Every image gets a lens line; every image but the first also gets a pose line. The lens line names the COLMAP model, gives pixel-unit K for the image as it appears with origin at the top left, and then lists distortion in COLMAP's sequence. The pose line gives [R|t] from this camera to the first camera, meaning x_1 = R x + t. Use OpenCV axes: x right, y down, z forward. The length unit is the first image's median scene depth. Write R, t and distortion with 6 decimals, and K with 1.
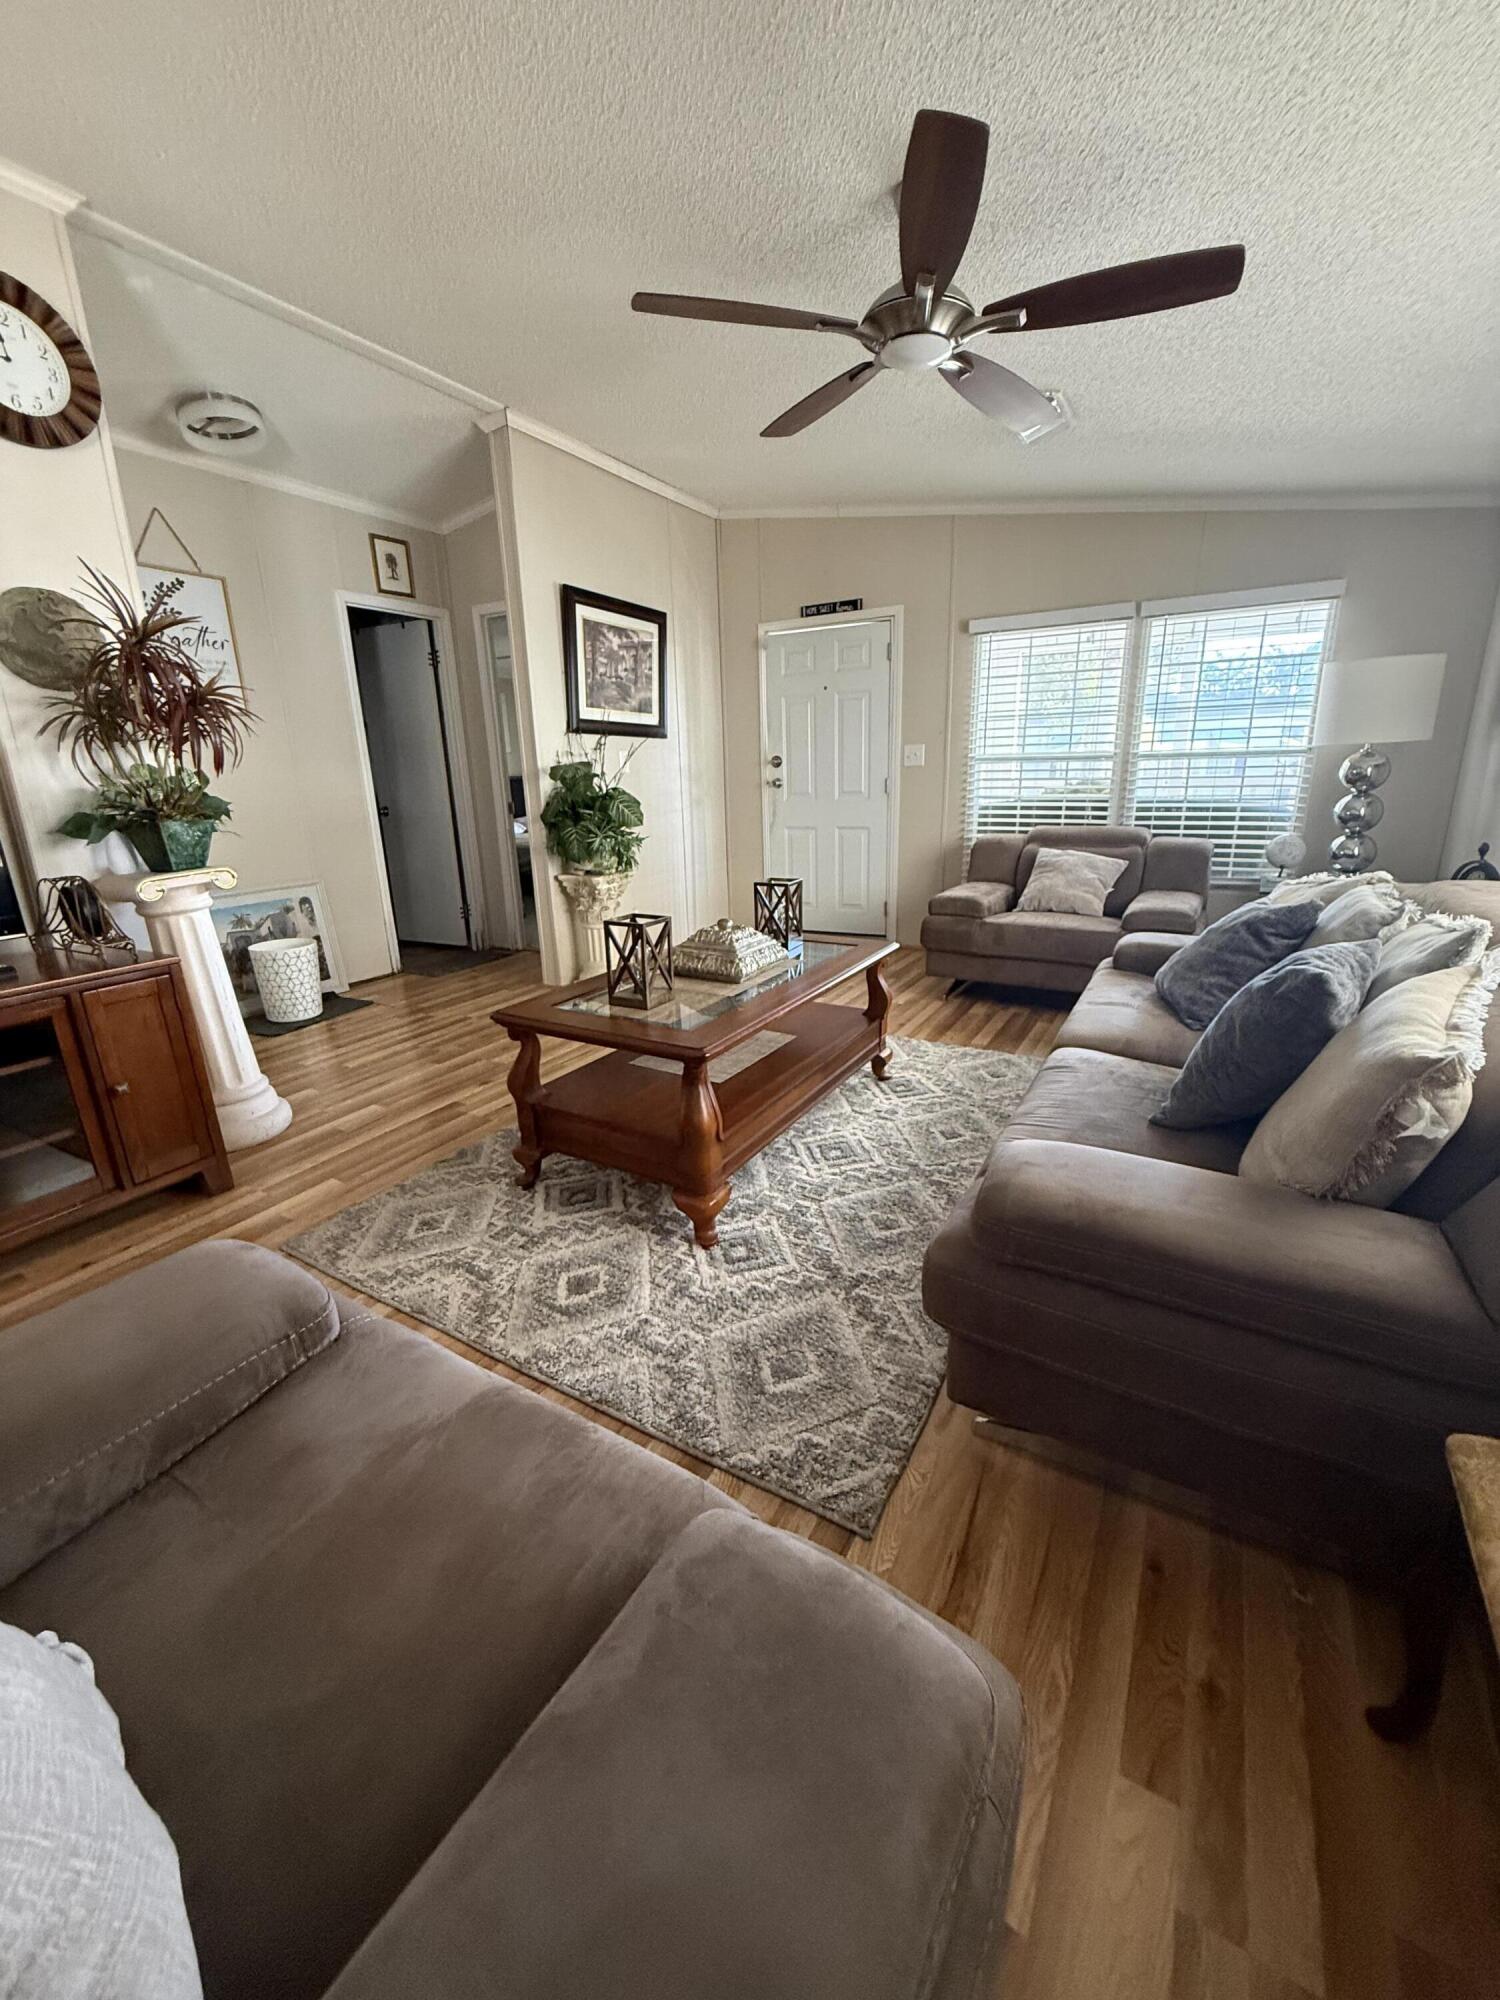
lens RADIAL K [[799.2, 0, 750.3], [0, 799.2, 991.0], [0, 0, 1]] dist [0.001212, -0.000408]
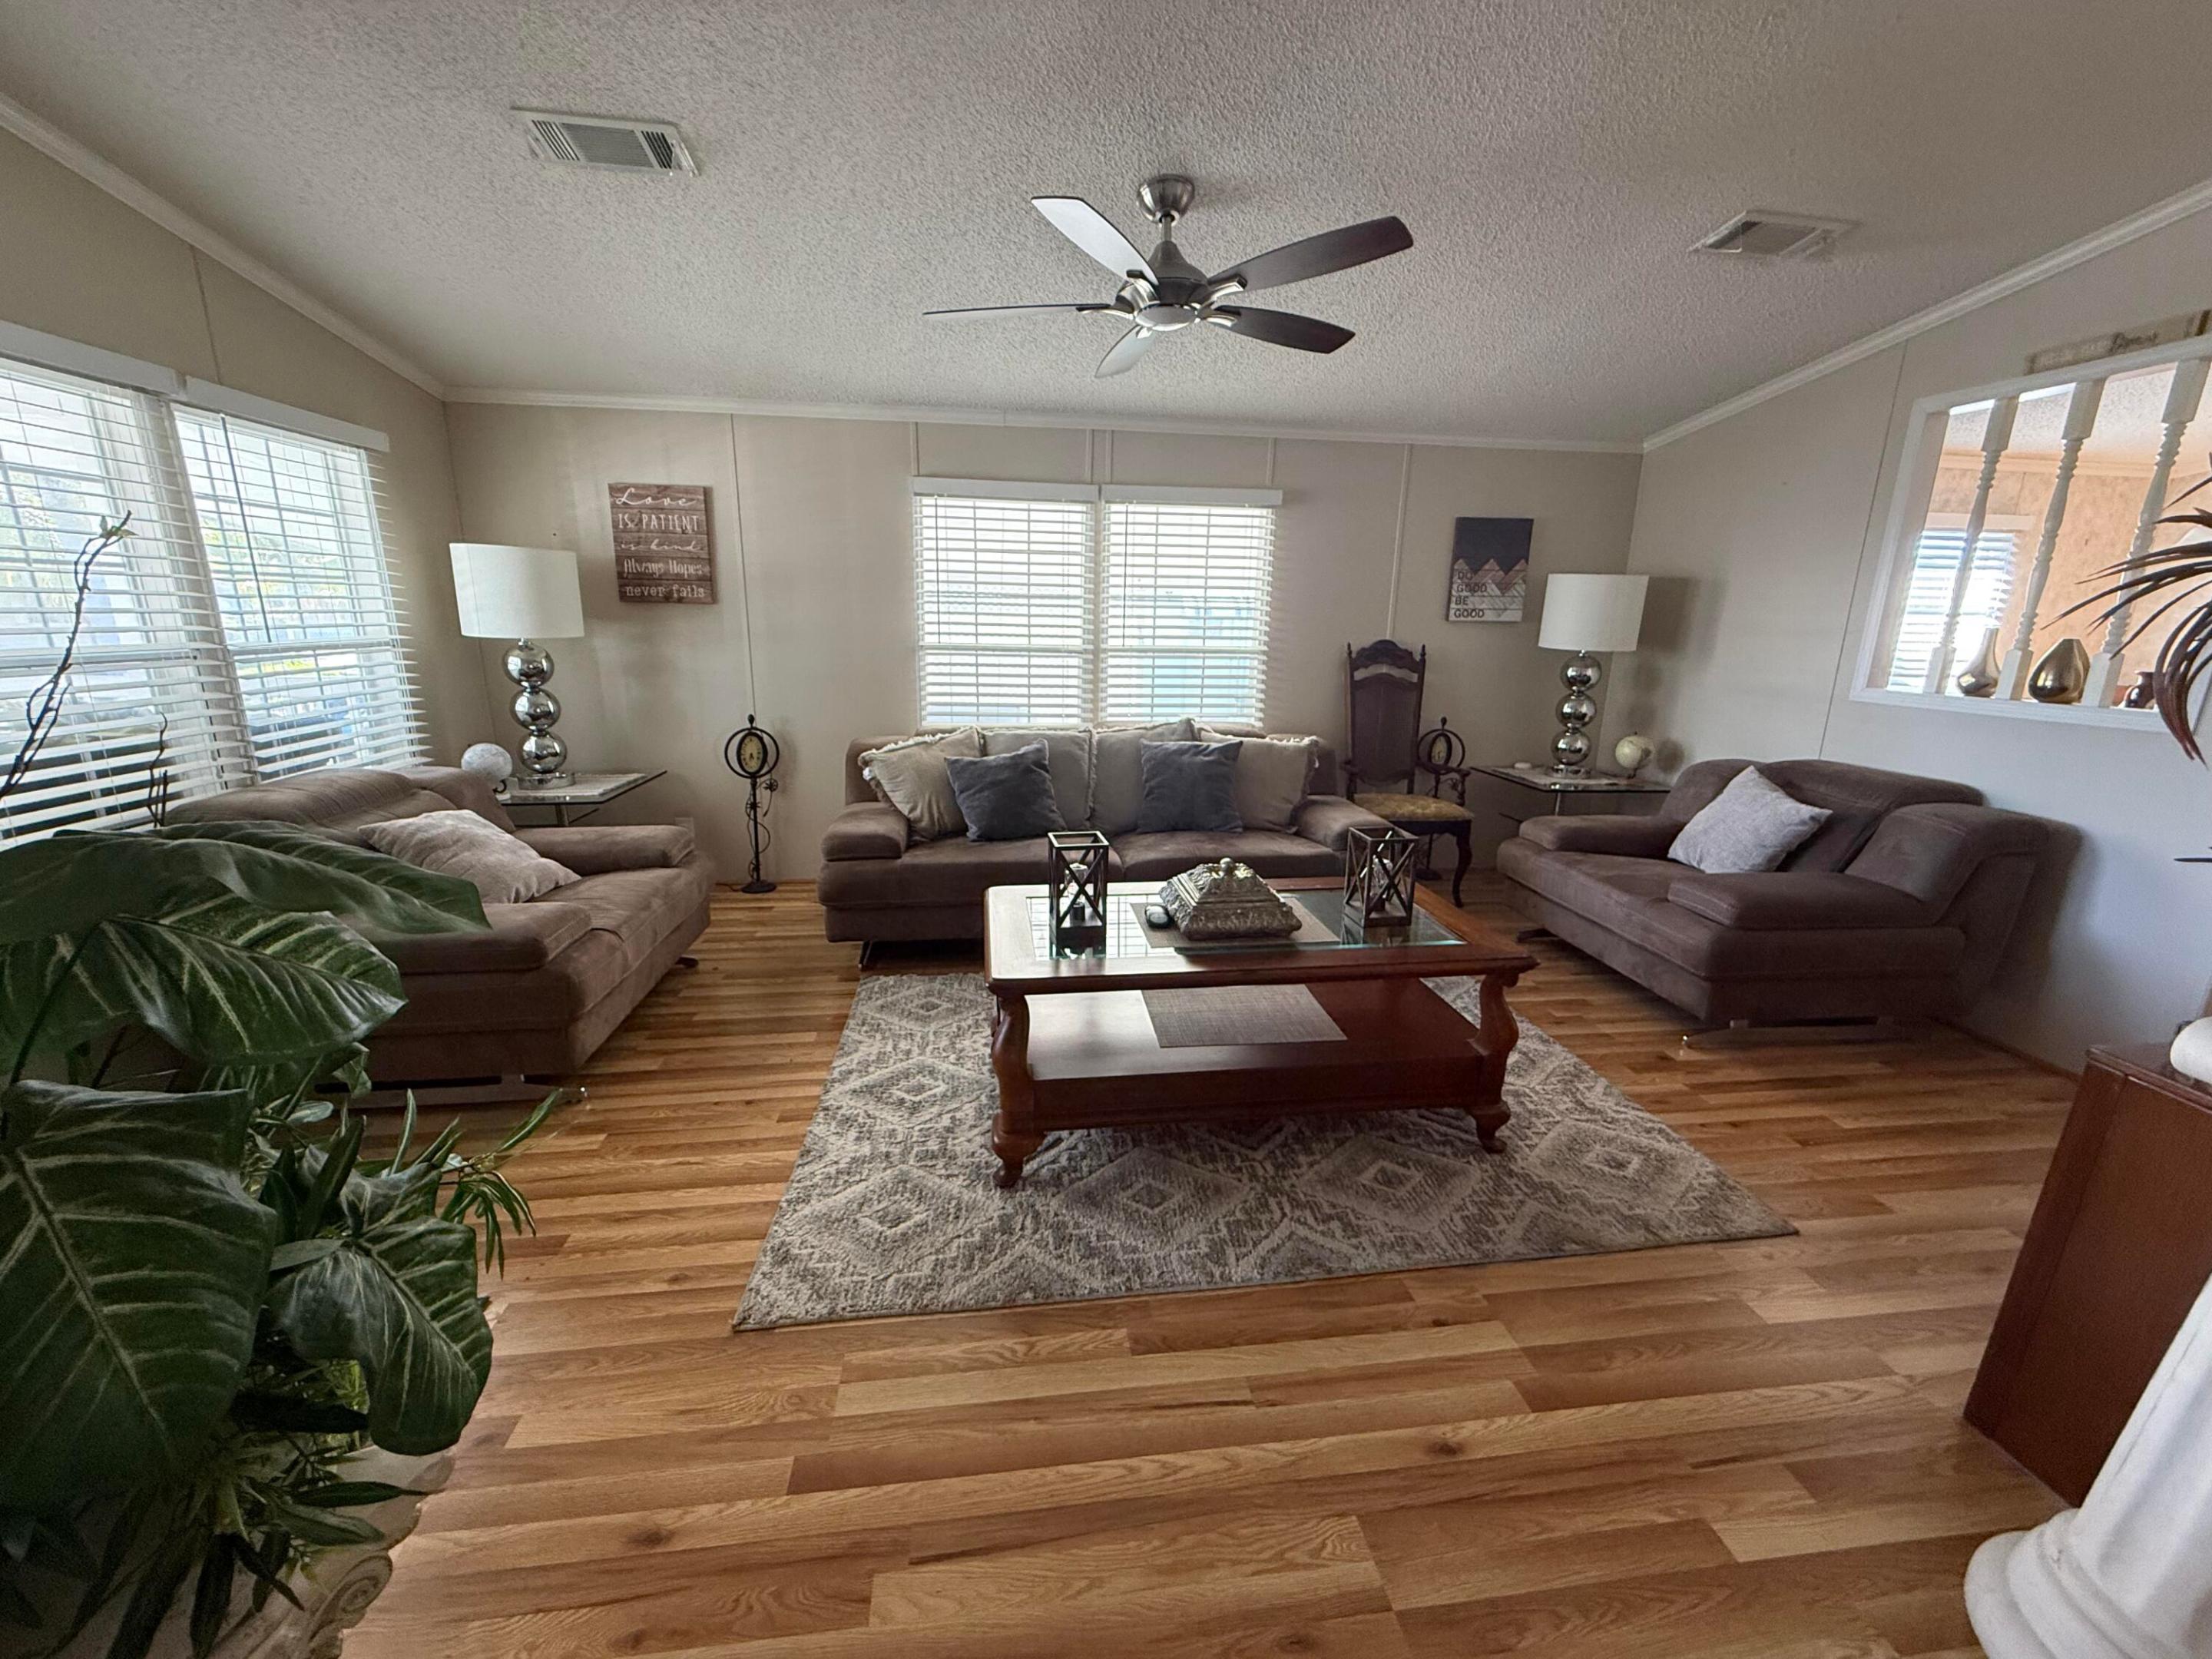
lens RADIAL K [[883.9, 0, 1099.1], [0, 883.9, 827.7], [0, 0, 1]] dist [0.001212, -0.000408]
pose [[-0.605149, -0.172355, 0.777231, -0.554597], [0.216176, 0.904027, 0.368786, -0.410473], [-0.766200, 0.391189, -0.509812, 1.316342]]
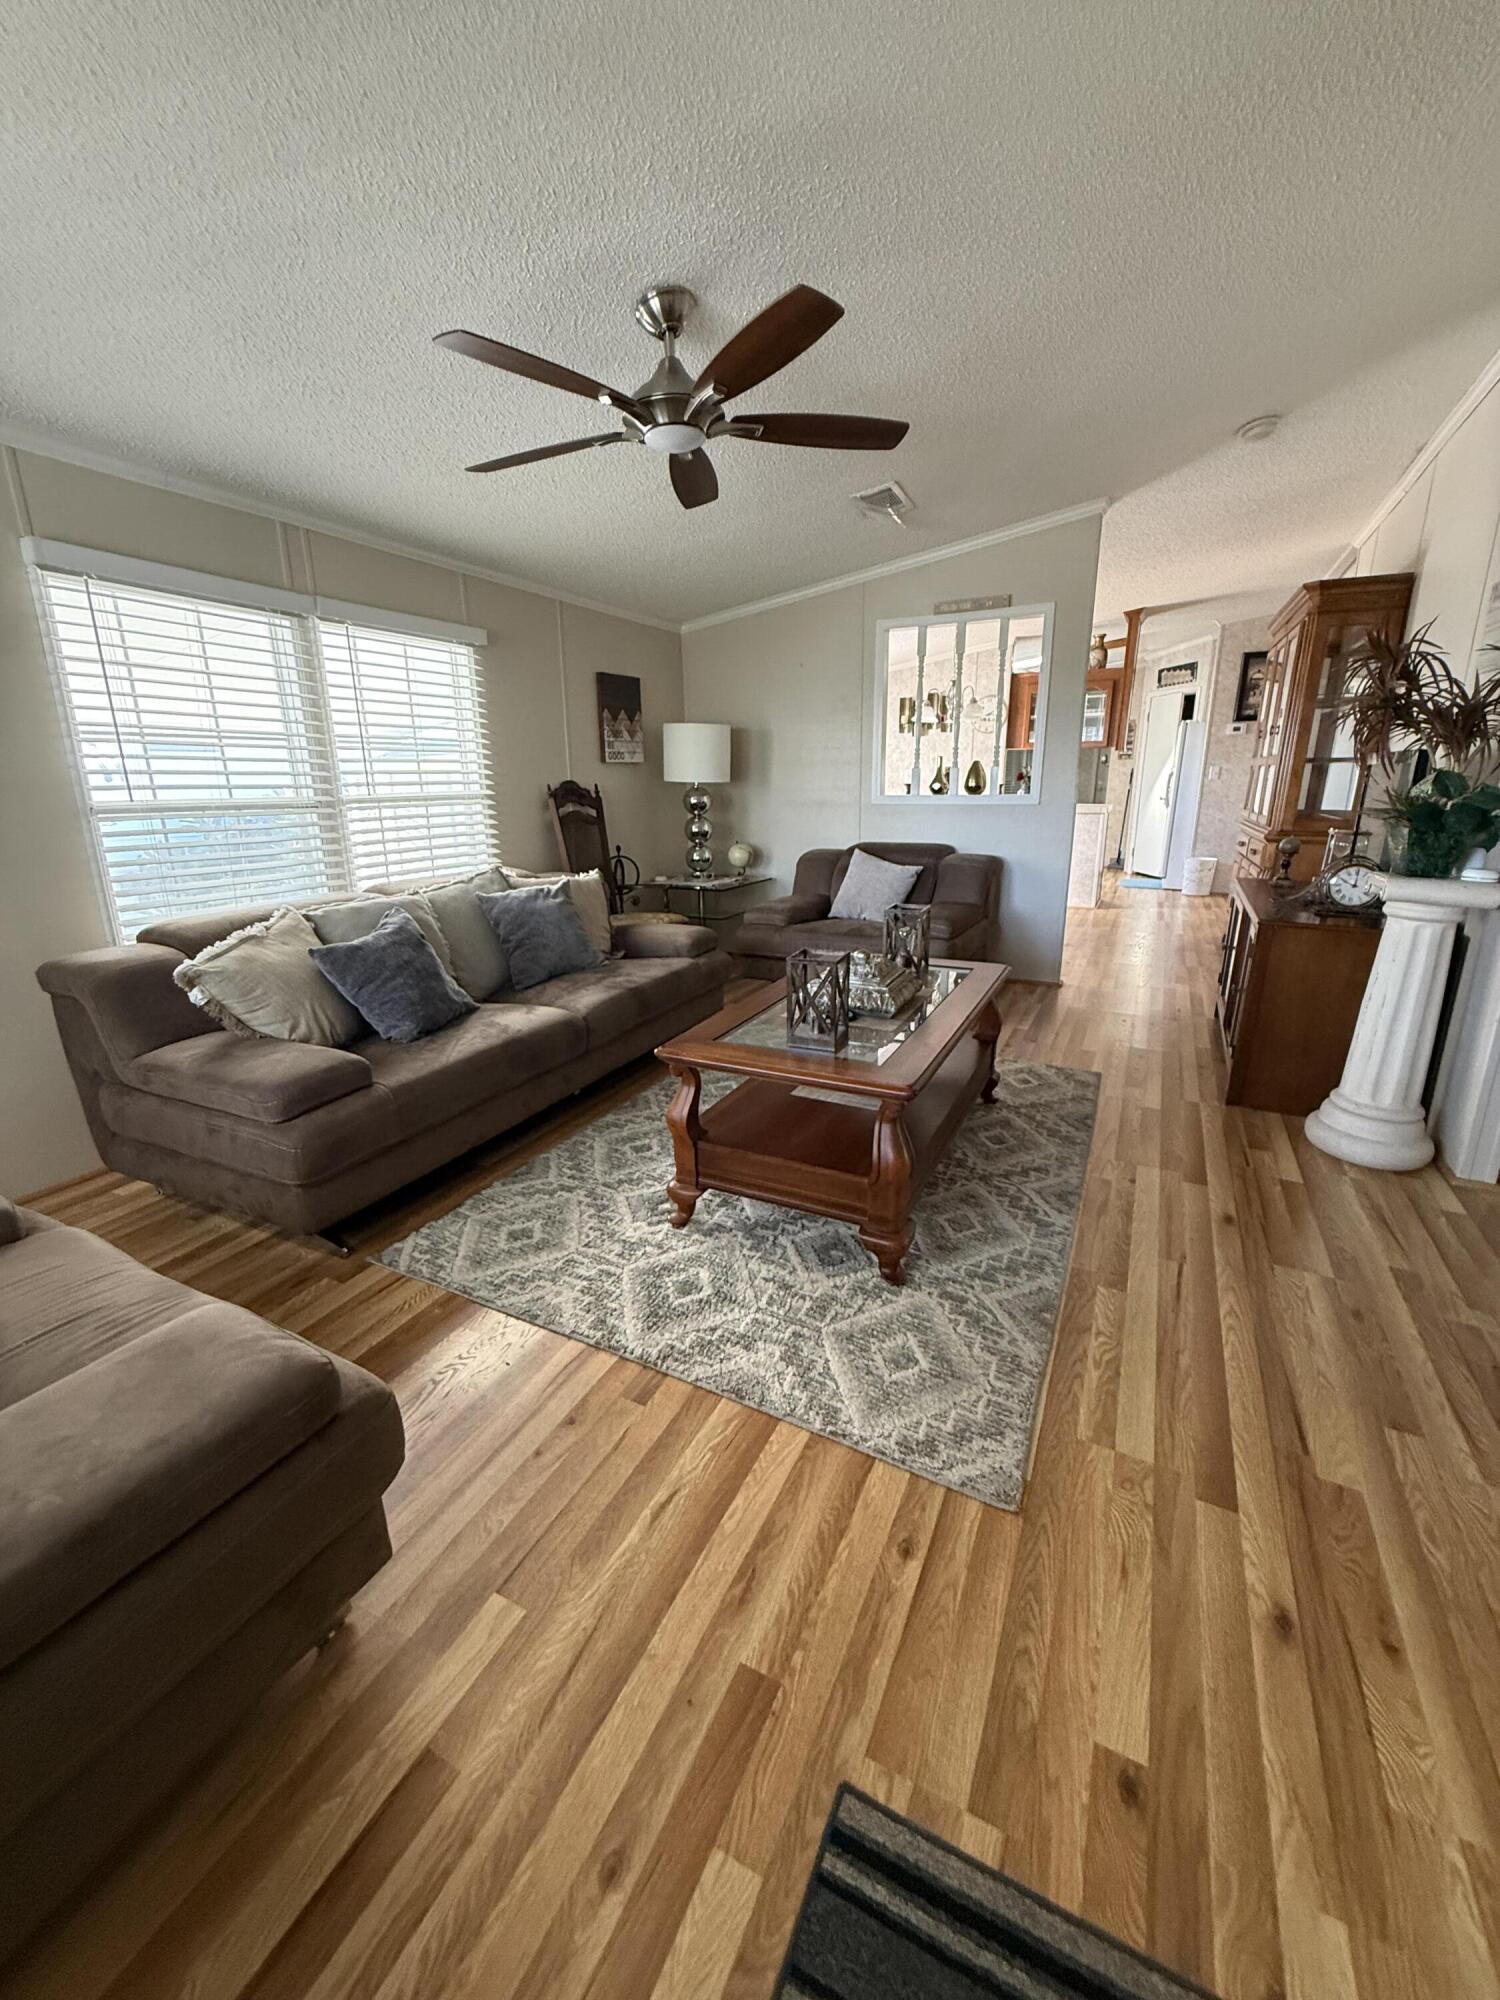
lens RADIAL K [[799.2, 0, 750.3], [0, 799.2, 991.0], [0, 0, 1]] dist [0.001212, -0.000408]
pose [[-0.997669, 0.052582, -0.043499, 0.123614], [0.022758, 0.857287, 0.514336, -0.465178], [0.064335, 0.512147, -0.856485, 1.564225]]
